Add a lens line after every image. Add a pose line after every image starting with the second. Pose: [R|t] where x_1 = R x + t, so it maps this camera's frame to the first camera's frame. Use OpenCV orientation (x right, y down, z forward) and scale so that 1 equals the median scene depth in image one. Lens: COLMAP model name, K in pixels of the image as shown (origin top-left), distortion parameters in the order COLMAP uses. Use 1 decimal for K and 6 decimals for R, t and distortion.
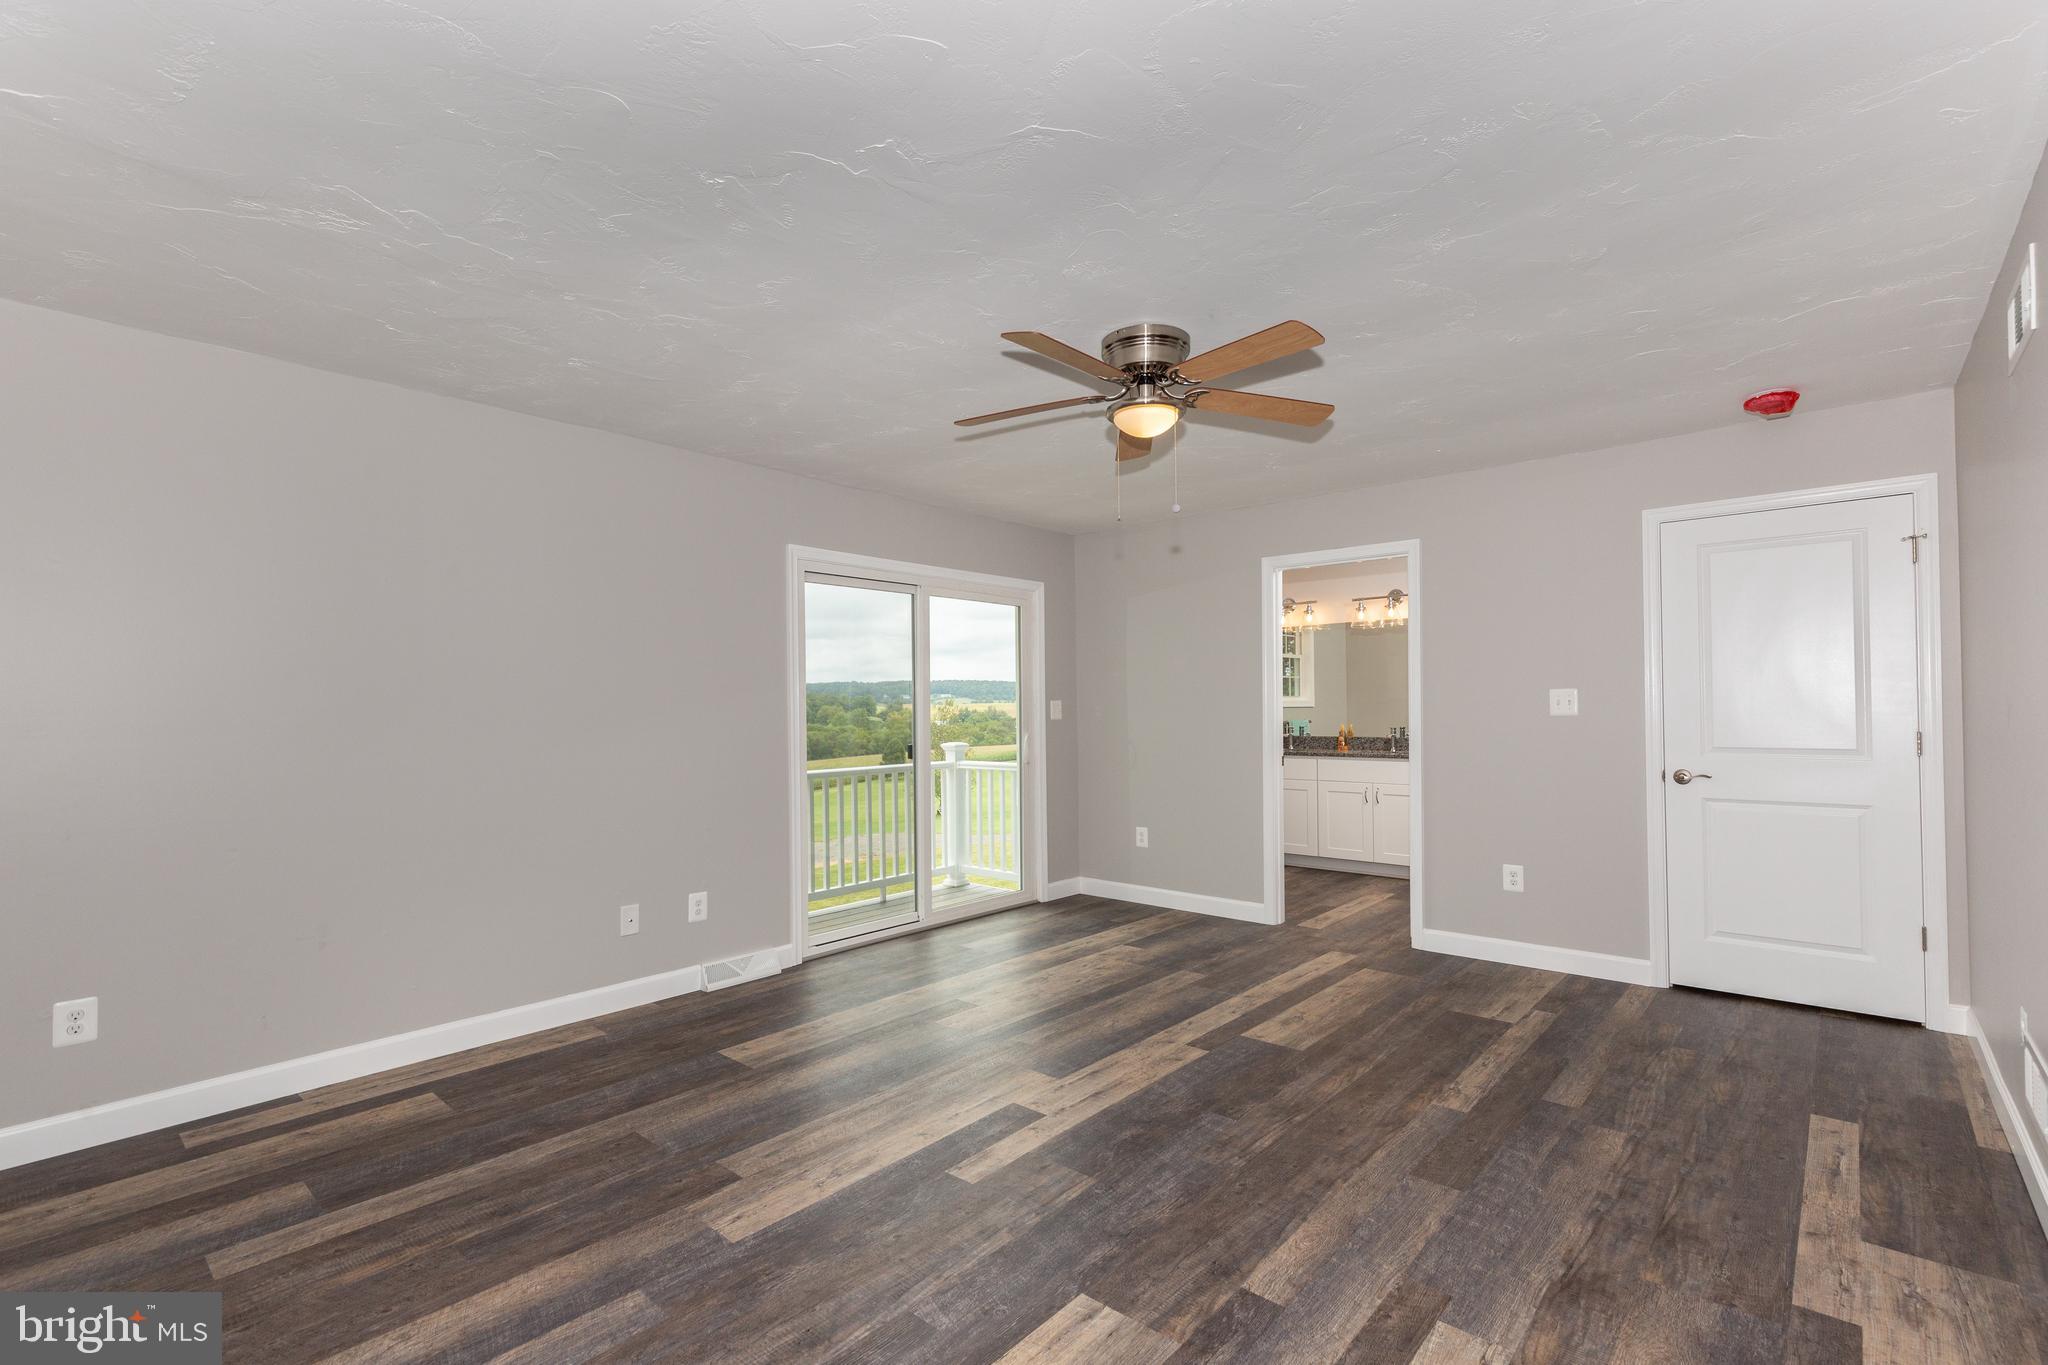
lens RADIAL K [[926.6, 0, 1027.6], [0, 926.6, 684.4], [0, 0, 1]] dist [0.011517, -0.002790]
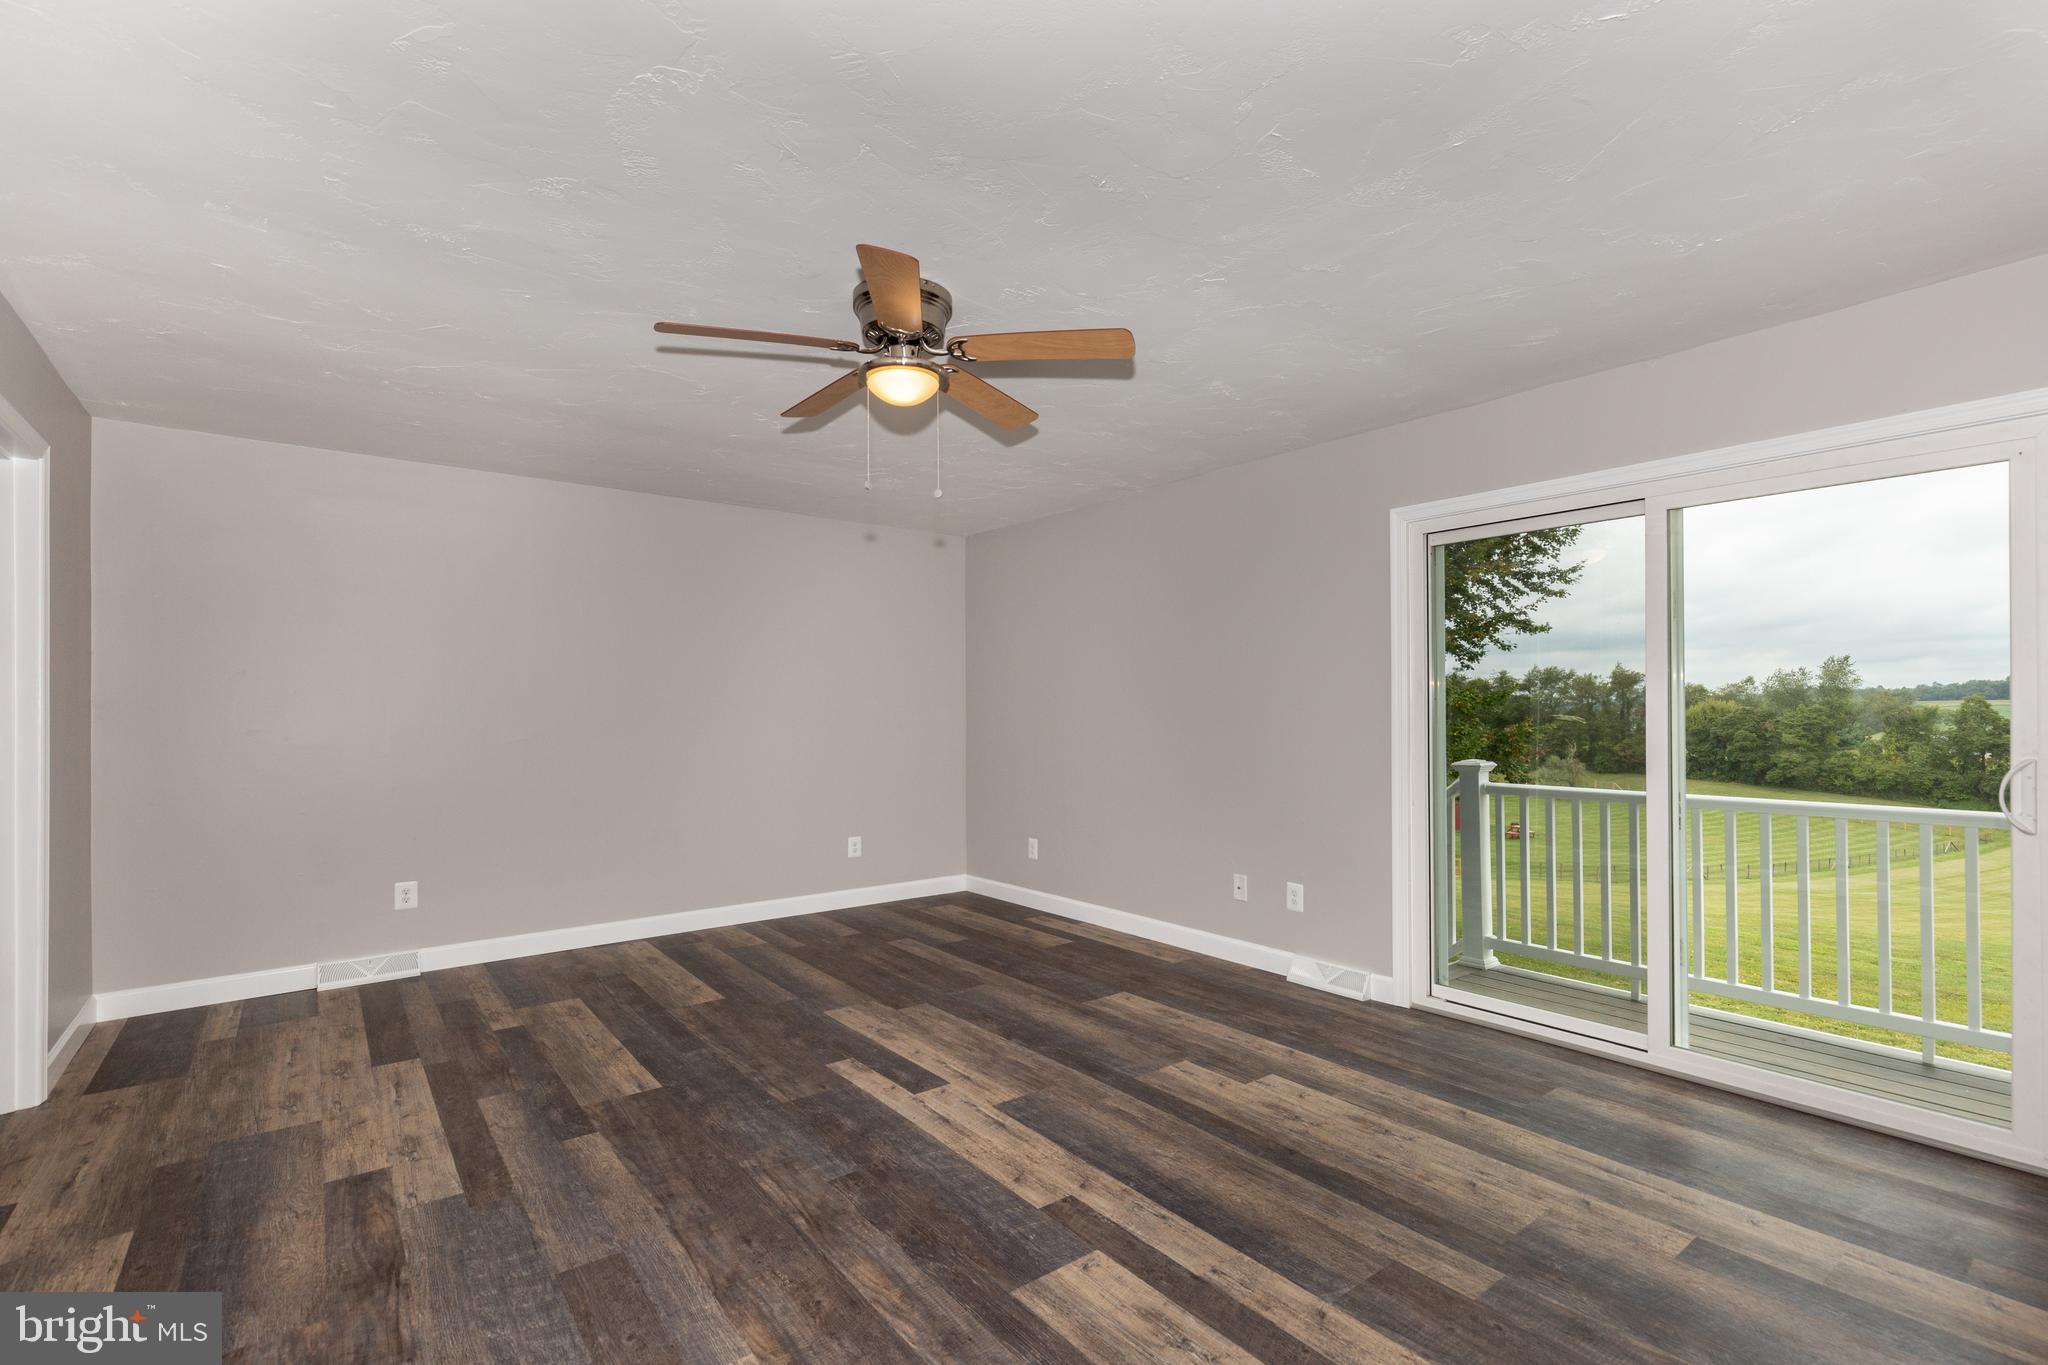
lens RADIAL K [[926.6, 0, 1036.1], [0, 926.6, 688.8], [0, 0, 1]] dist [0.011517, -0.002790]
pose [[-0.181782, -0.011671, -0.983270, 1.040429], [0.032485, 0.999313, -0.017867, 0.029549], [0.982802, -0.035189, -0.181278, 1.351358]]
